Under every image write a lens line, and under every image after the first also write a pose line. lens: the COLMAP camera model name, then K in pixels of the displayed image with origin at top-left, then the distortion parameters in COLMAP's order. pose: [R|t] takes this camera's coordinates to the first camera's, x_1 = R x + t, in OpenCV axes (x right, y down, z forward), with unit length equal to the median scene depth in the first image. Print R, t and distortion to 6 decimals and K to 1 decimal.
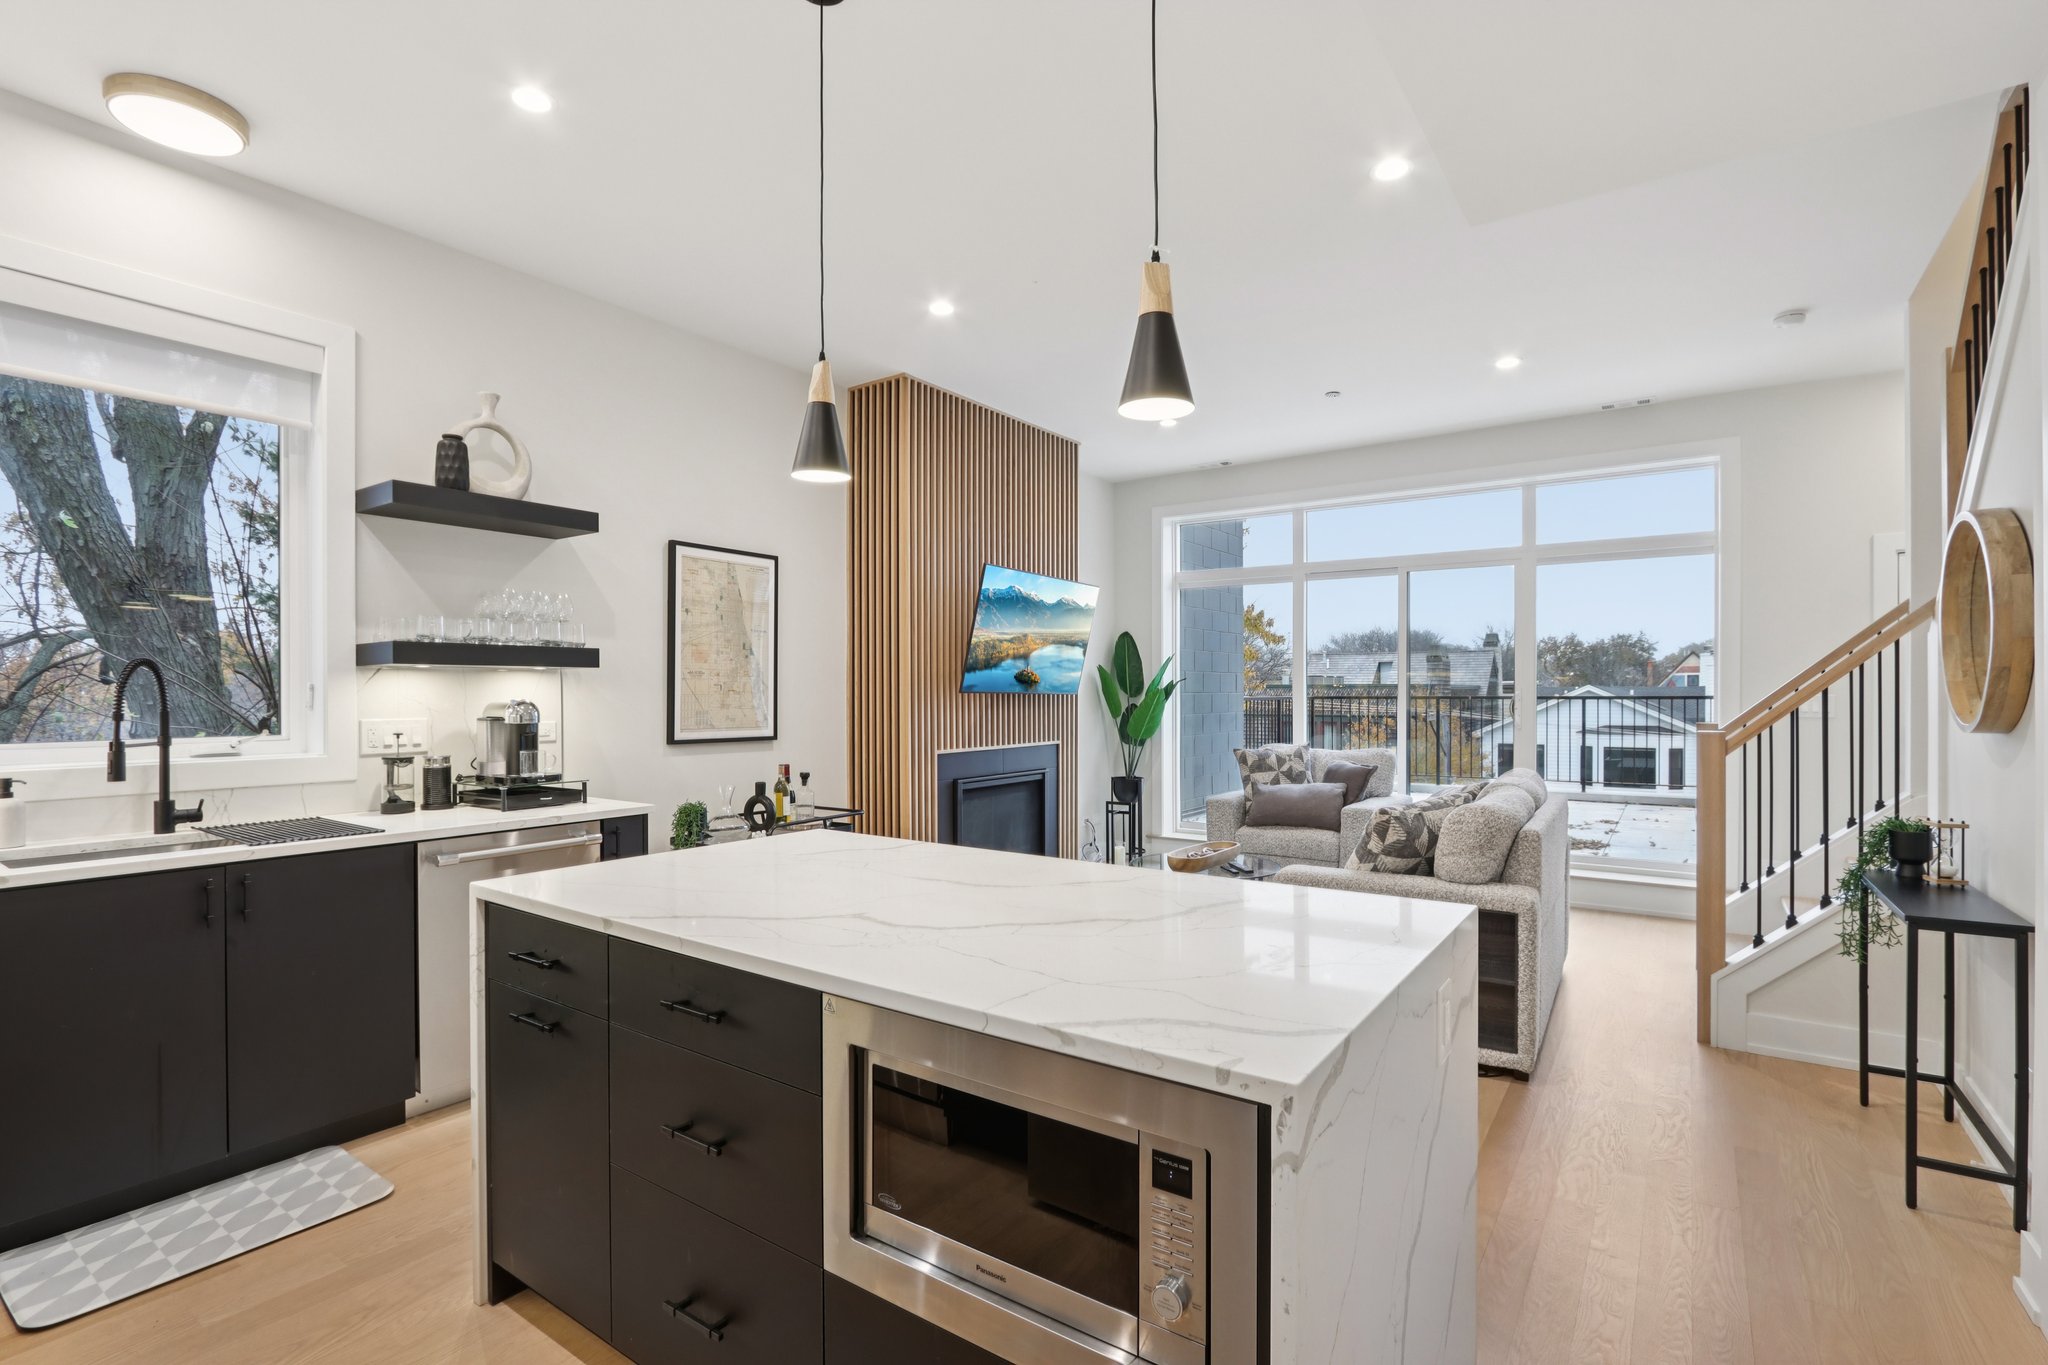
lens RADIAL K [[953.9, 0, 1044.8], [0, 953.9, 686.5], [0, 0, 1]] dist [-0.021069, 0.003391]
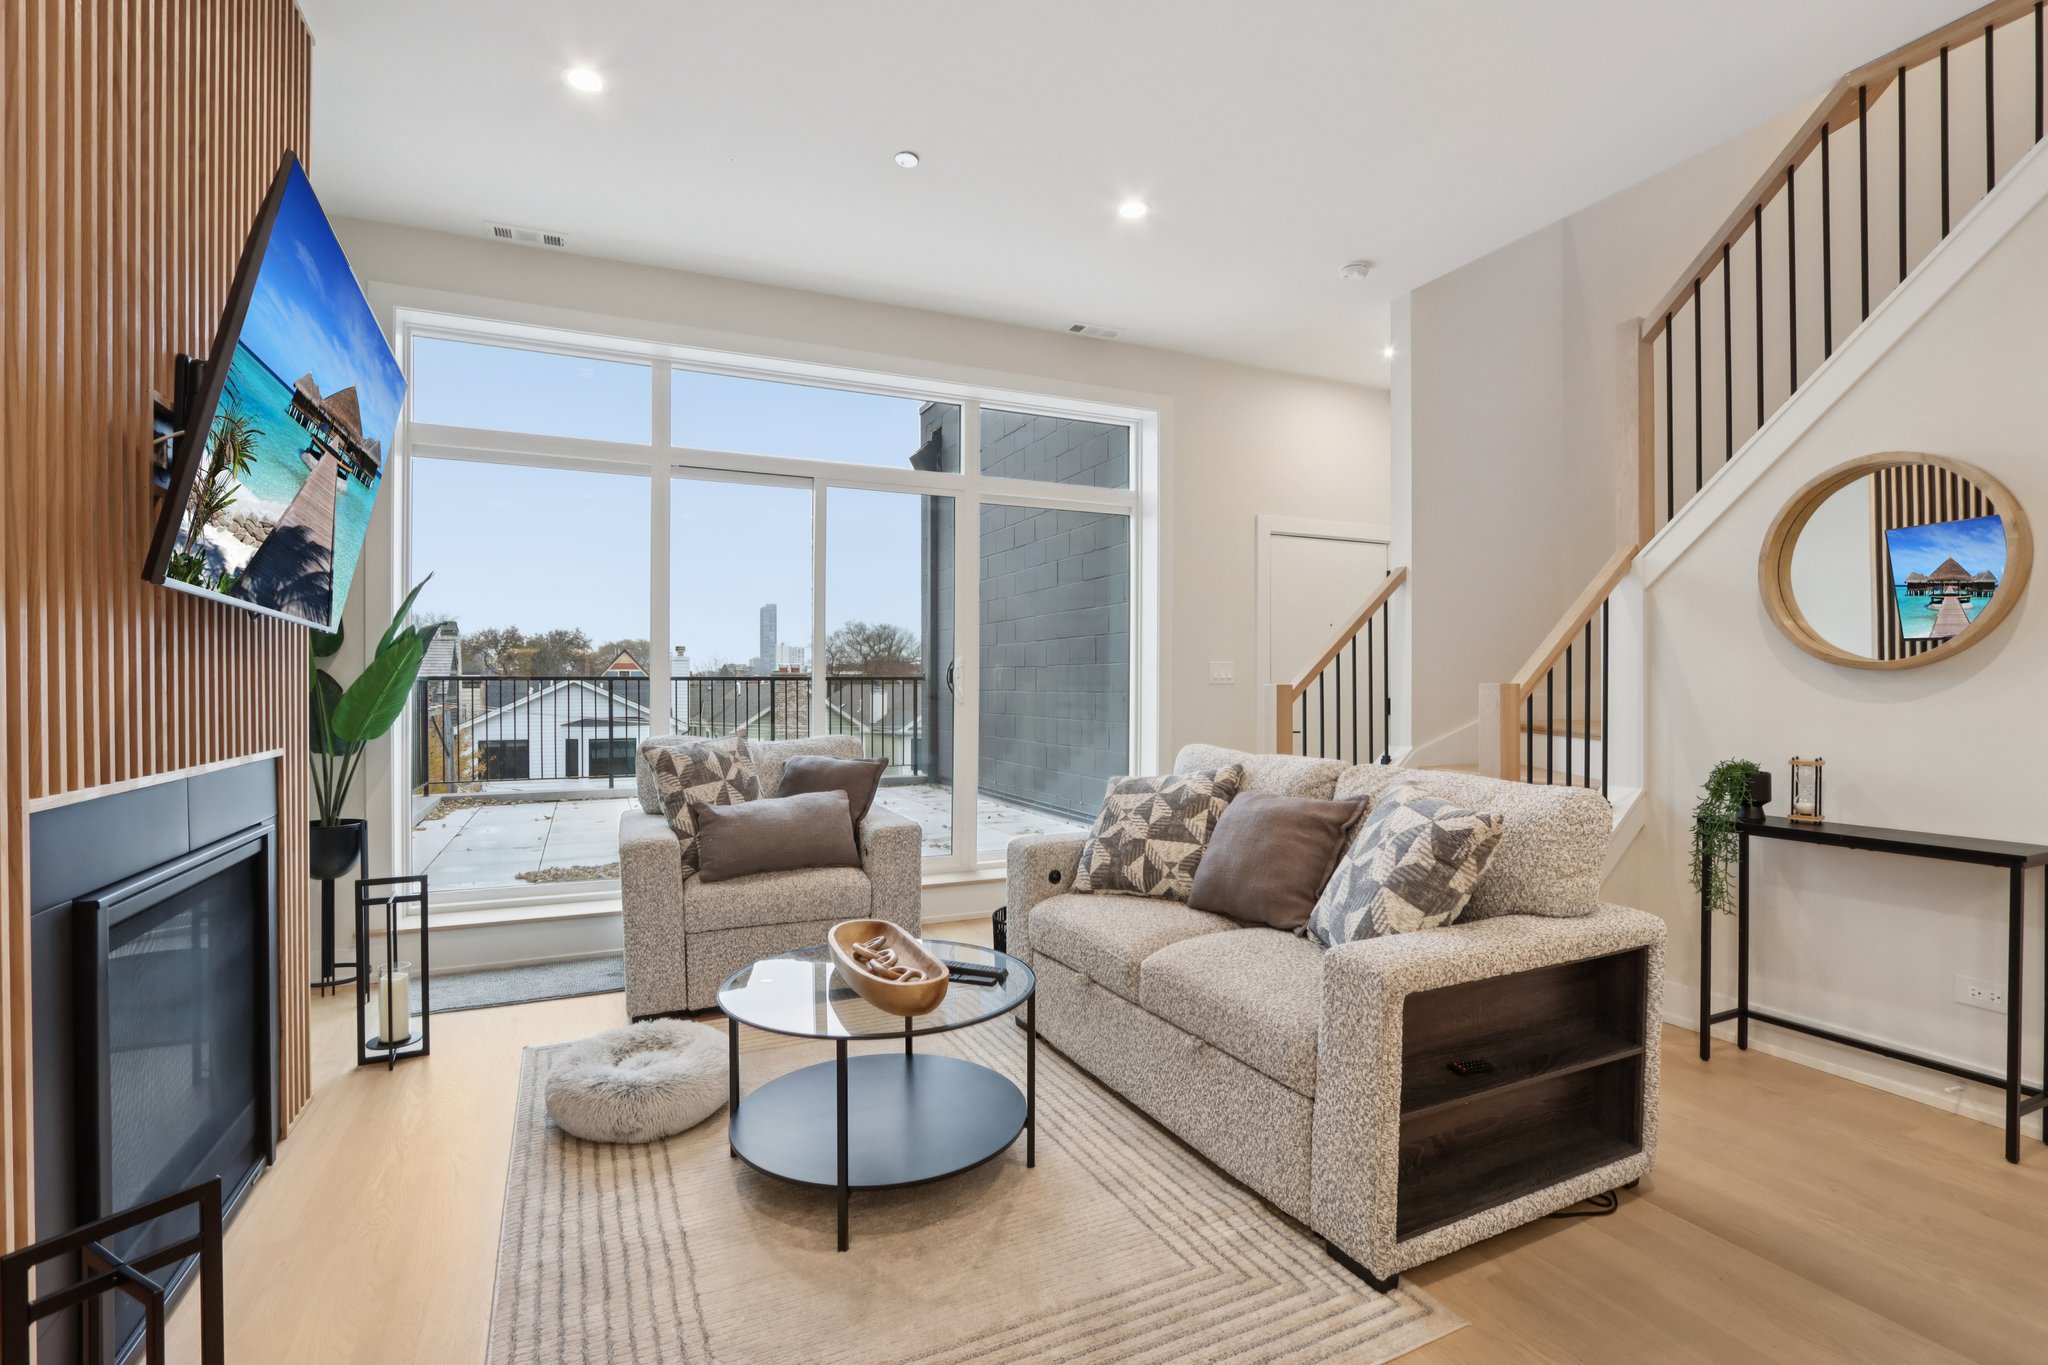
lens RADIAL K [[953.9, 0, 1008.1], [0, 953.9, 702.6], [0, 0, 1]] dist [-0.021069, 0.003391]
pose [[0.517945, -0.014338, 0.855294, -0.150663], [-0.002686, 0.999827, 0.018387, 0.025953], [-0.855410, -0.011821, 0.517817, 0.484882]]
